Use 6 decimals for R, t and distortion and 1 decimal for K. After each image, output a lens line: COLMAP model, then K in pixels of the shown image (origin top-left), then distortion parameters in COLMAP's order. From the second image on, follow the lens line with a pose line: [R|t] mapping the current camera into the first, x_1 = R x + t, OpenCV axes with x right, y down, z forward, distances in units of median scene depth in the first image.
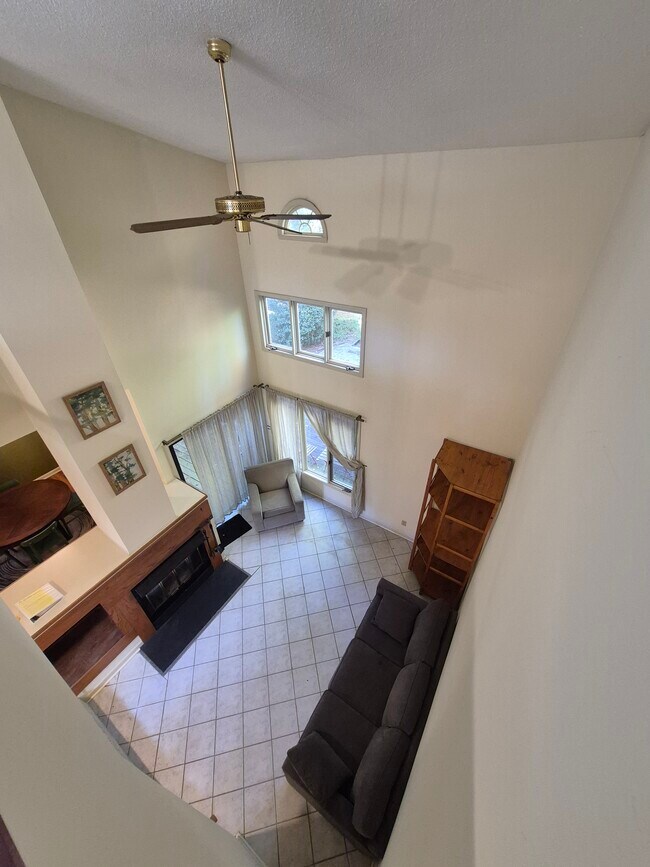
lens RADIAL K [[342.7, 0, 321.4], [0, 342.7, 425.4], [0, 0, 1]] dist [-0.001182, -0.000178]
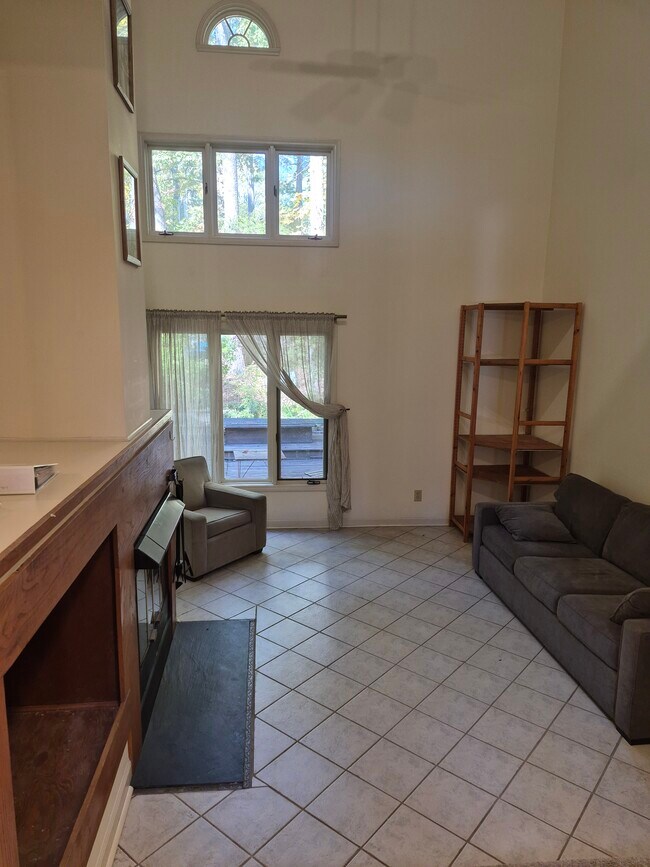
lens RADIAL K [[603.2, 0, 327.8], [0, 603.2, 437.3], [0, 0, 1]] dist [-0.010432, -0.003806]
pose [[0.771883, -0.079800, 0.630737, -0.862272], [0.344846, 0.886020, -0.309918, 0.716220], [-0.534114, 0.456727, 0.711423, 0.394579]]
